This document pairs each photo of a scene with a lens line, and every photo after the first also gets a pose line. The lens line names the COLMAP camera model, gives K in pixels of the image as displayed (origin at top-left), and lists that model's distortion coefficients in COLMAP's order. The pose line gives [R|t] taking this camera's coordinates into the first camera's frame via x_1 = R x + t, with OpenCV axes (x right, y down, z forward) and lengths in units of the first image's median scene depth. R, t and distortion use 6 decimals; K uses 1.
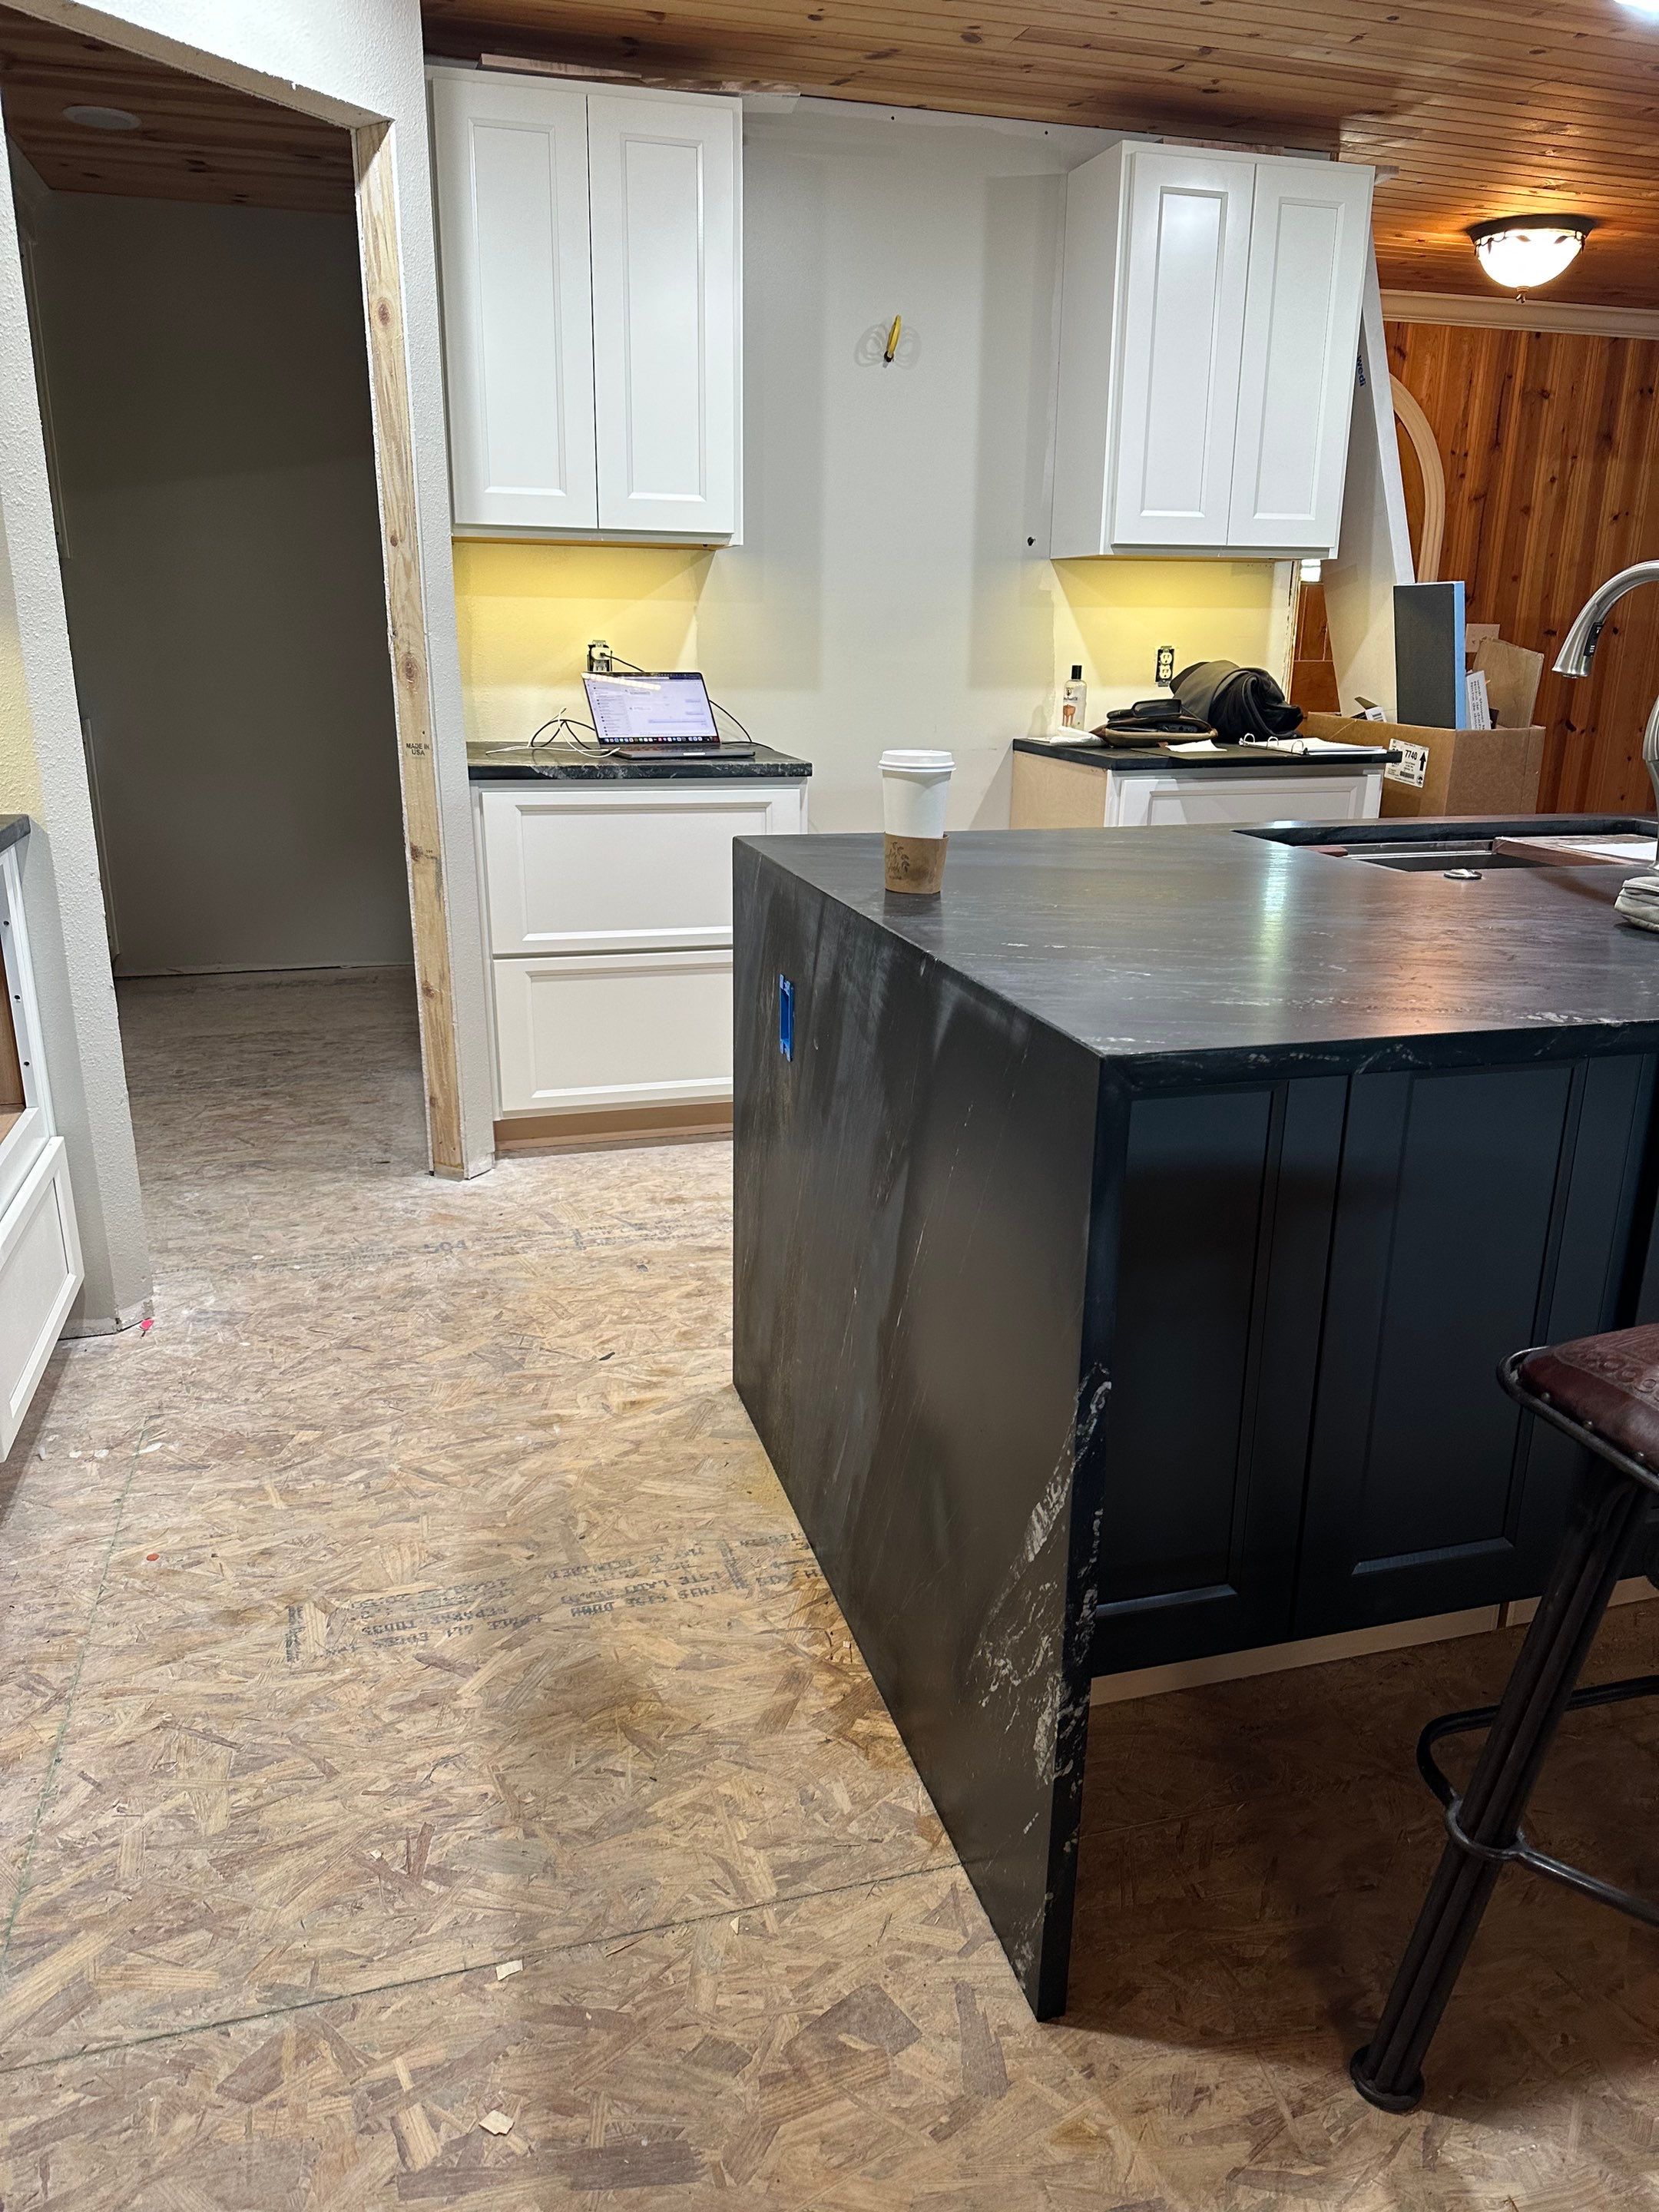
lens RADIAL K [[1551.6, 0, 836.3], [0, 1551.6, 1108.8], [0, 0, 1]] dist [0.084050, -0.109685]
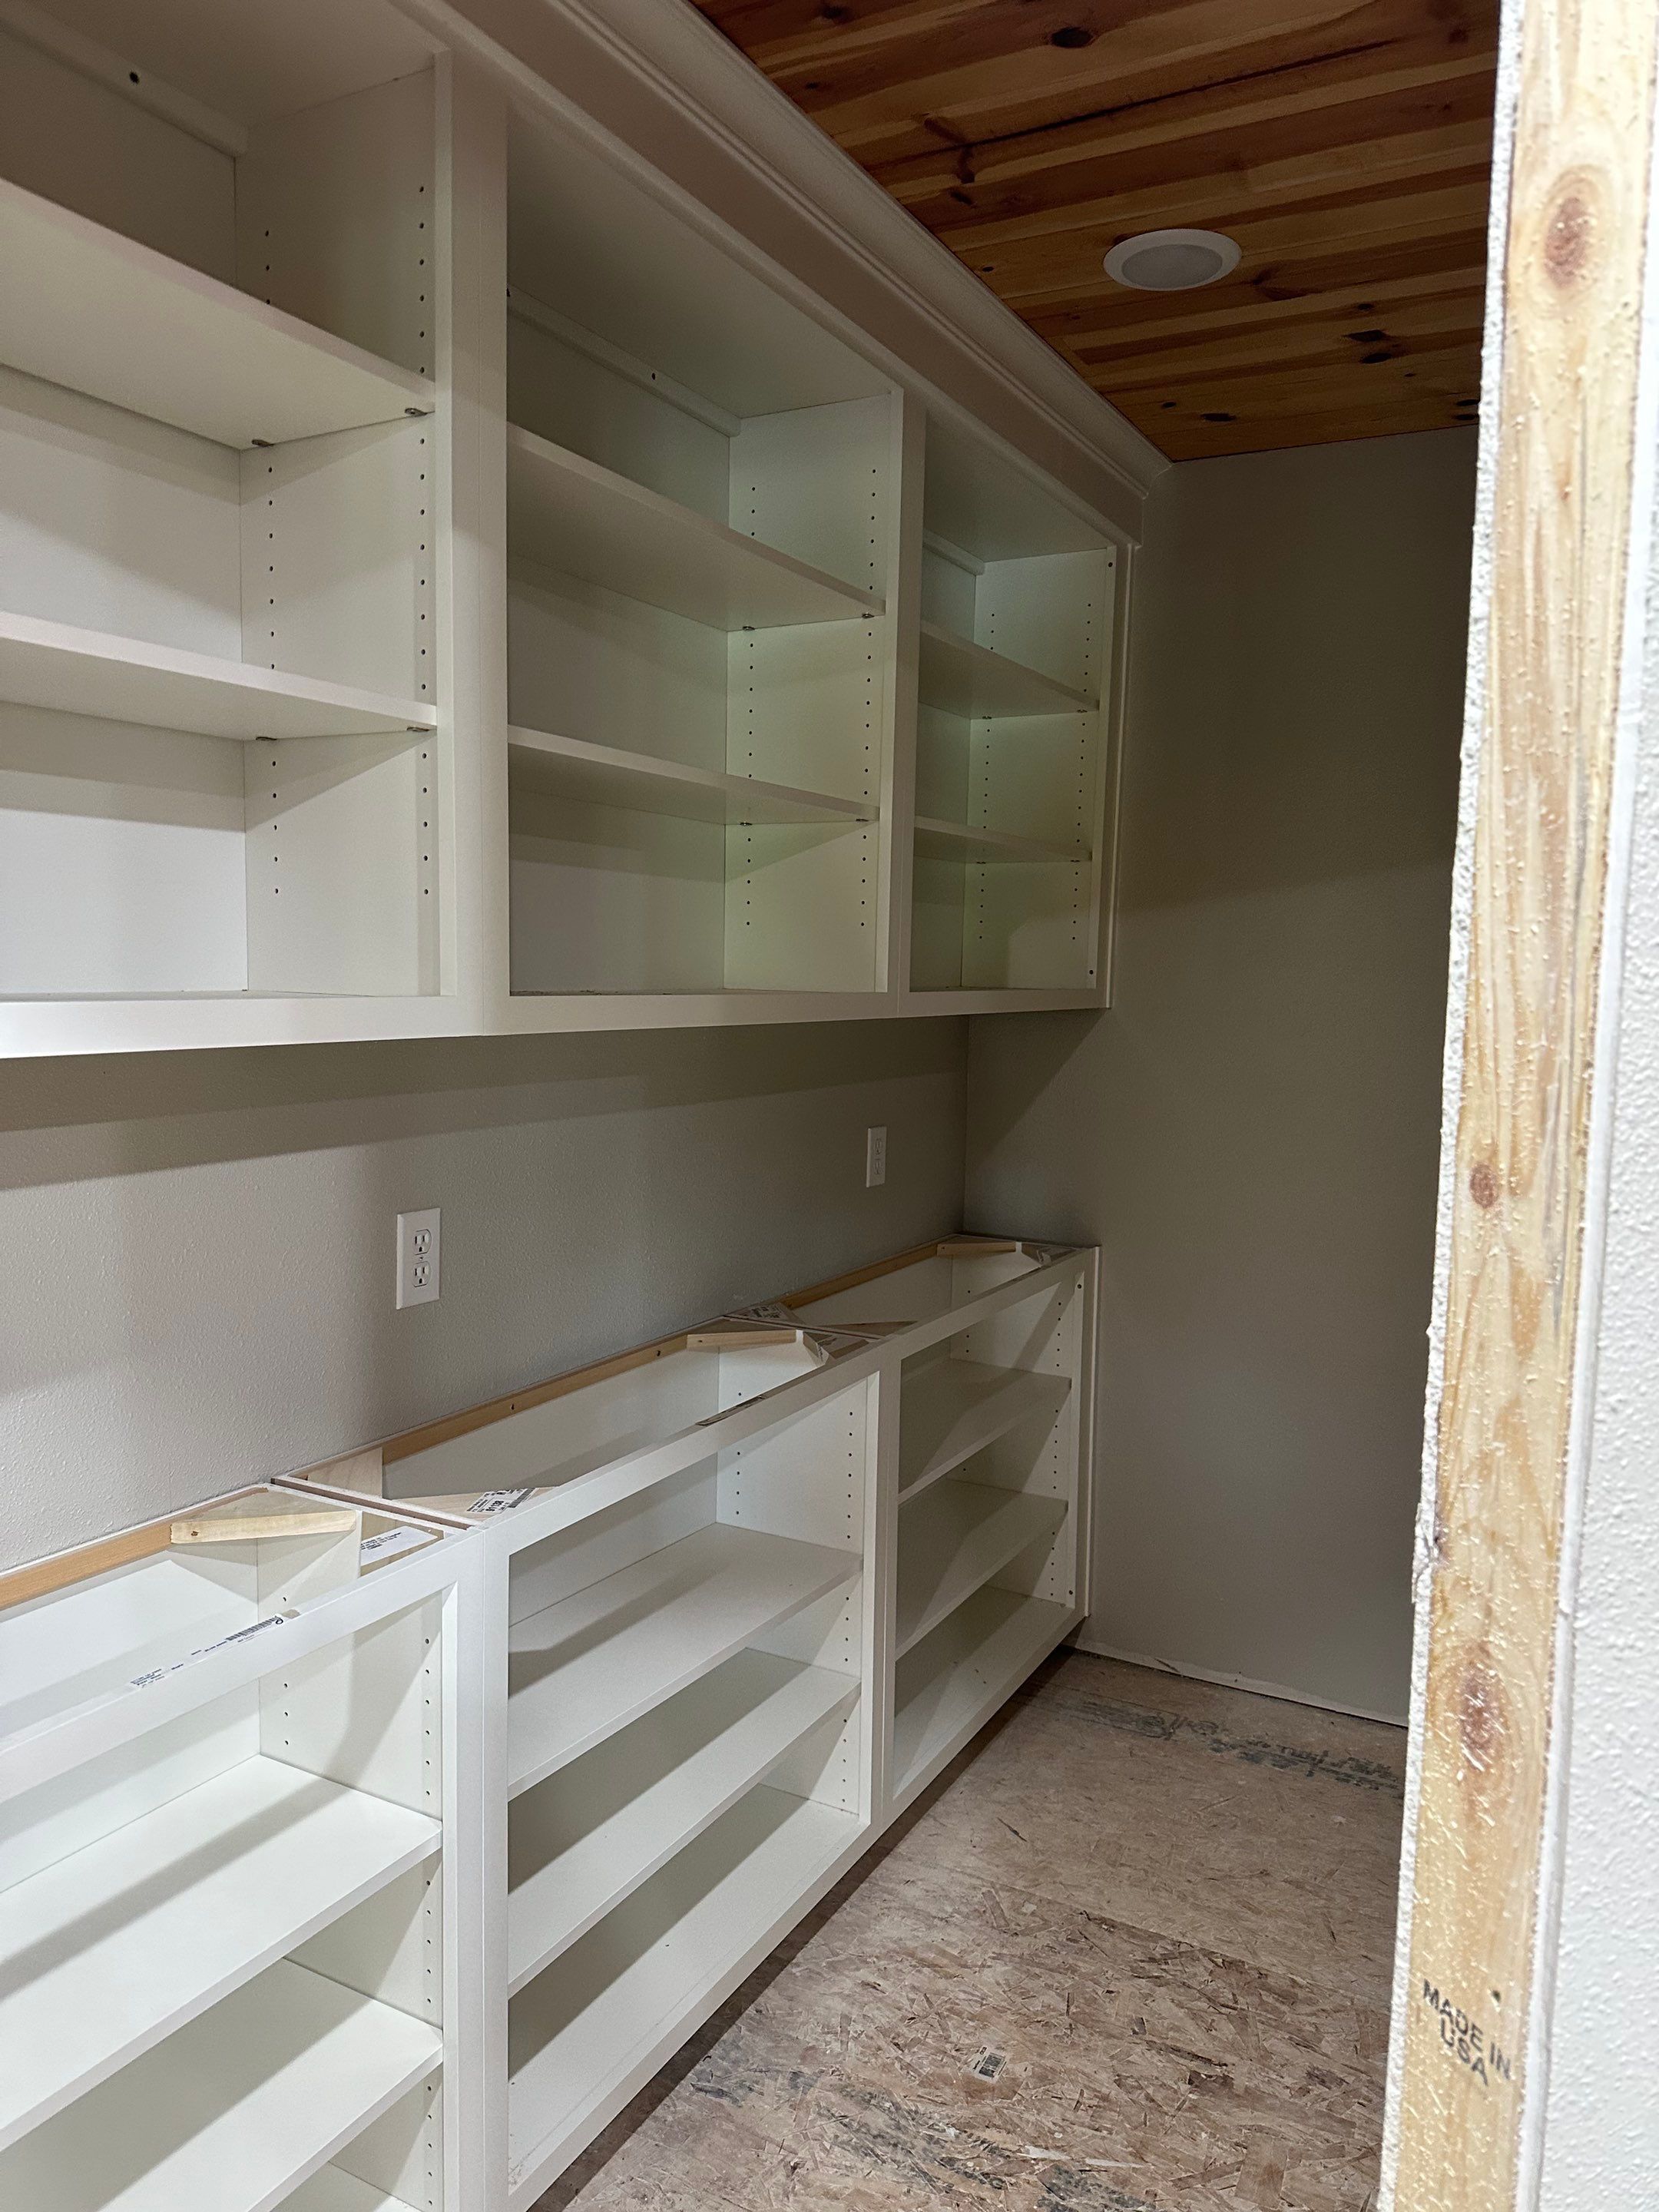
lens RADIAL K [[1533.6, 0, 836.2], [0, 1533.6, 1113.5], [0, 0, 1]] dist [0.057102, -0.080451]
pose [[0.702849, 0.072924, -0.707592, -0.189432], [-0.223030, 0.967165, -0.121859, -0.323636], [0.675471, 0.243463, 0.696035, 0.778209]]
